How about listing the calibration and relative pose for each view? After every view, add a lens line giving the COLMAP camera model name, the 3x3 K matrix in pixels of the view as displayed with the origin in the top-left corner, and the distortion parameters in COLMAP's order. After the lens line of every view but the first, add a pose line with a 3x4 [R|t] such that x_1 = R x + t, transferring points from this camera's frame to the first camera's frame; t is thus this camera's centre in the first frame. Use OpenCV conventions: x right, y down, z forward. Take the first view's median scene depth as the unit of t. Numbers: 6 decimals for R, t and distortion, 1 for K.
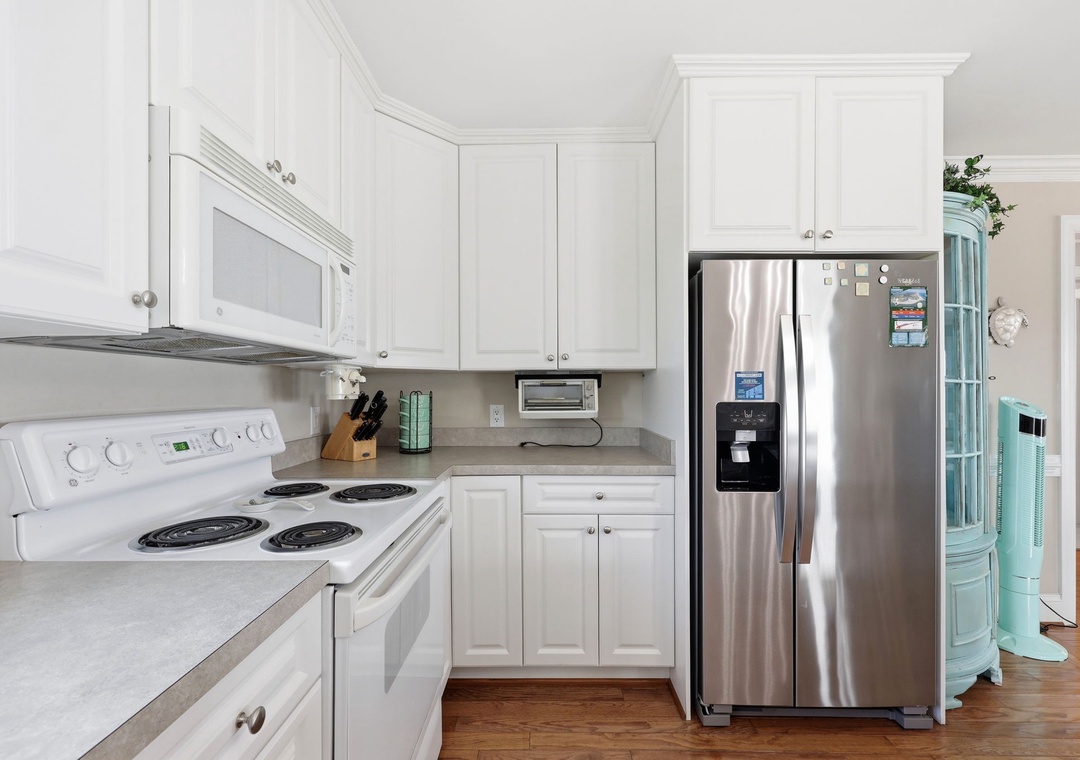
lens RADIAL K [[470.6, 0, 543.4], [0, 470.6, 389.2], [0, 0, 1]] dist [0.006895, 0.000443]
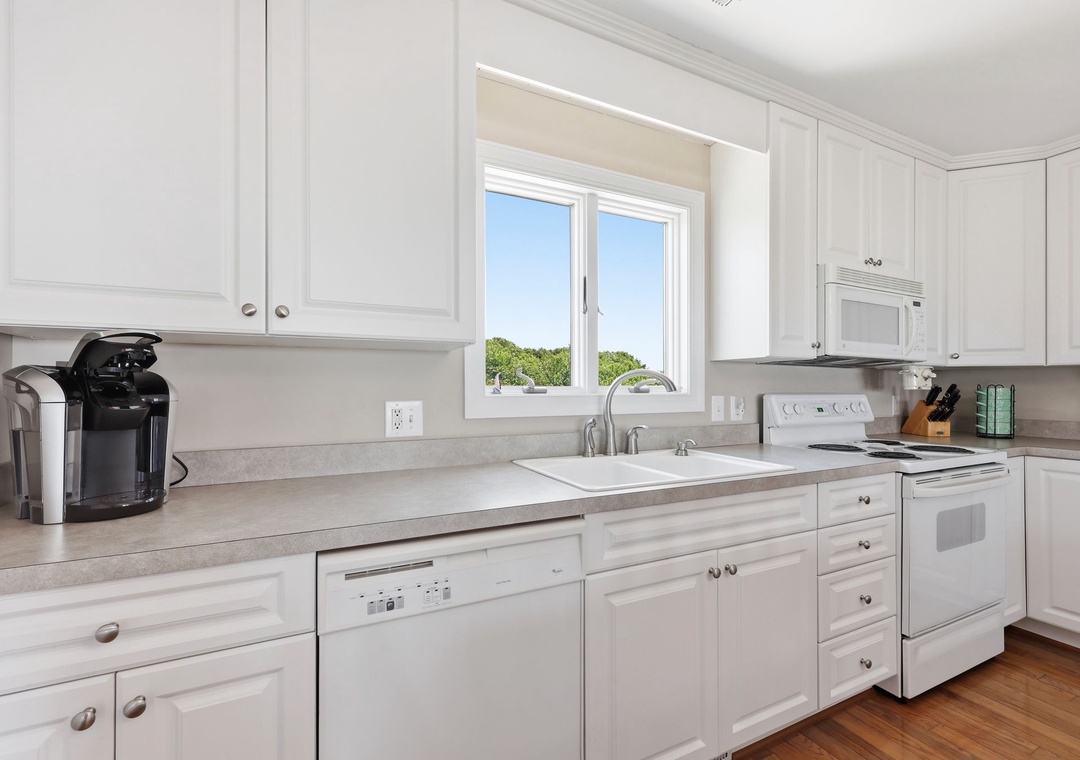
lens RADIAL K [[470.6, 0, 543.5], [0, 470.6, 385.1], [0, 0, 1]] dist [0.006895, 0.000443]
pose [[0.451437, -0.002143, -0.892301, 0.323635], [-0.003013, 0.999988, -0.003925, 0.015866], [0.892298, 0.004460, 0.451425, -0.622786]]
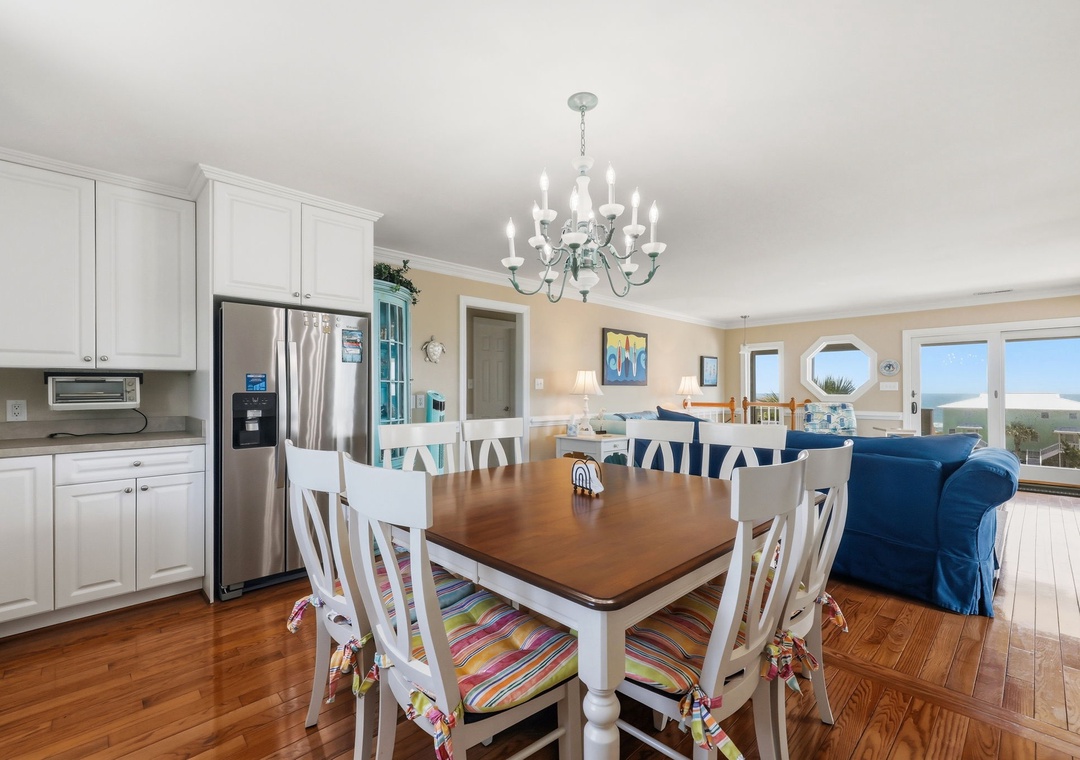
lens RADIAL K [[470.6, 0, 535.9], [0, 470.6, 386.2], [0, 0, 1]] dist [0.006895, 0.000443]
pose [[0.719060, 0.001971, 0.694946, -0.001710], [0.003411, 0.999974, -0.006365, 0.017185], [-0.694940, 0.006947, 0.719034, -0.765474]]
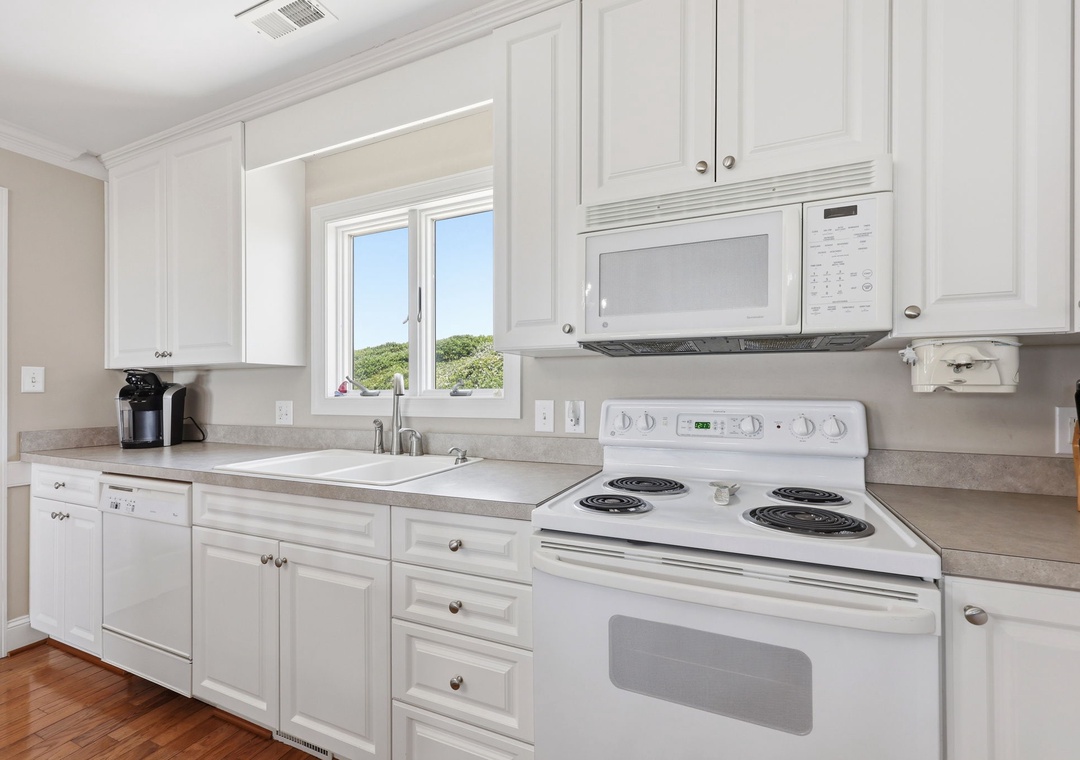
lens RADIAL K [[470.6, 0, 545.2], [0, 470.6, 387.9], [0, 0, 1]] dist [0.006895, 0.000443]
pose [[-0.393962, 0.001247, -0.919126, 0.346939], [0.006065, 0.999981, -0.001243, 0.013064], [0.919107, -0.006065, -0.393962, 0.698761]]
